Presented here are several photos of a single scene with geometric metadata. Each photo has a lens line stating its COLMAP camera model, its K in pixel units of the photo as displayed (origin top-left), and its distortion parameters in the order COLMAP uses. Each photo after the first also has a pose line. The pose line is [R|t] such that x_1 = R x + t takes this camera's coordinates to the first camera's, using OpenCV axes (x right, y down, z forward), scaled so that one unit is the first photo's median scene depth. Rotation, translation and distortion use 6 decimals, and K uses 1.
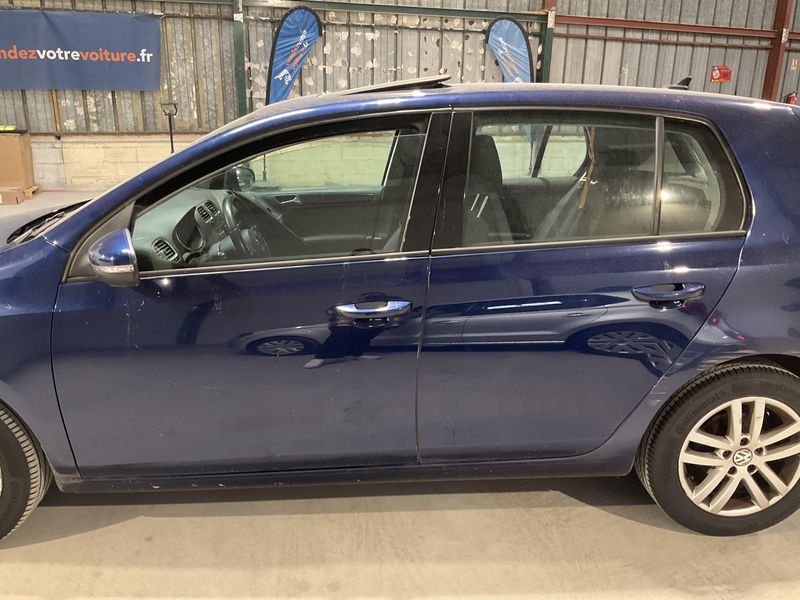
lens RADIAL K [[656.2, 0, 397.3], [0, 656.2, 299.9], [0, 0, 1]] dist [0.033489, -0.071830]
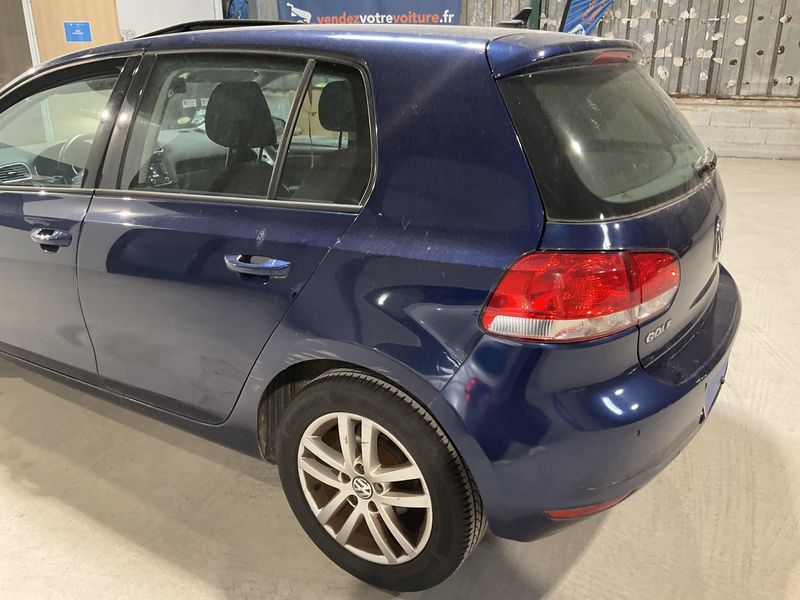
lens RADIAL K [[656.2, 0, 402.2], [0, 656.2, 292.5], [0, 0, 1]] dist [0.033489, -0.071830]
pose [[0.817901, 0.181394, -0.546016, 0.943270], [-0.158074, 0.983327, 0.089890, -0.074492], [0.553218, 0.012790, 0.832938, 0.349044]]
